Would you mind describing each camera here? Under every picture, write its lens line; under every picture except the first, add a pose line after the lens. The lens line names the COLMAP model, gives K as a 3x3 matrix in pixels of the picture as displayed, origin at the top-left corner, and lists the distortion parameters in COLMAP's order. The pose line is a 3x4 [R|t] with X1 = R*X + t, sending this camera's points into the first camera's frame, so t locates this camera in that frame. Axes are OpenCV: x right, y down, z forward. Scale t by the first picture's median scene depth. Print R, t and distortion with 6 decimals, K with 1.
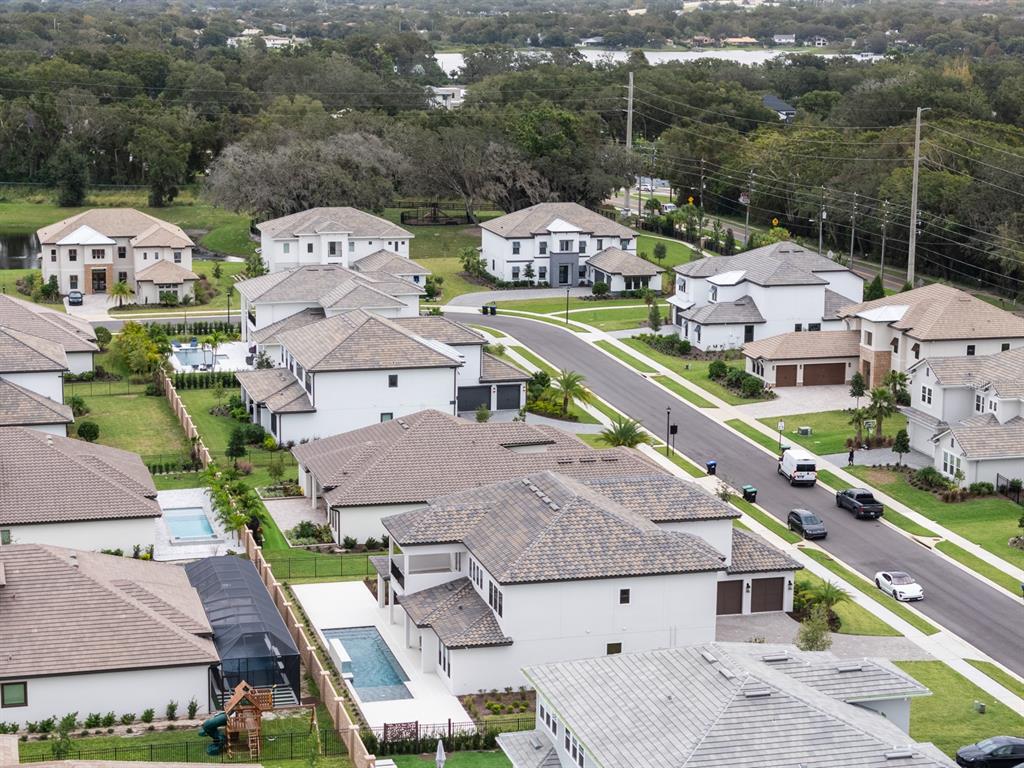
lens RADIAL K [[2056.1, 0, 512.0], [0, 2056.1, 384.0], [0, 0, 1]] dist [-0.034724, 0.000367]
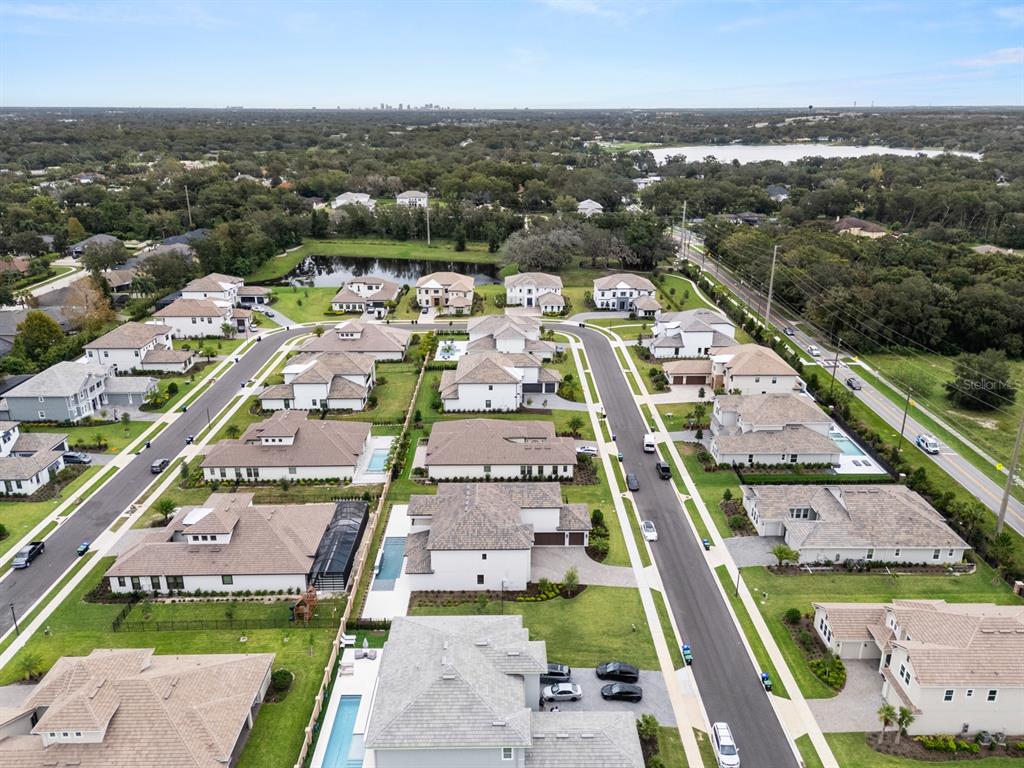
lens RADIAL K [[760.1, 0, 512.0], [0, 760.1, 384.0], [0, 0, 1]] dist [0.078831, -0.001158]
pose [[0.967562, 0.073915, -0.241578, 0.145693], [-0.035779, 0.986695, 0.158596, -0.118438], [0.250087, -0.144808, 0.957333, 0.110833]]
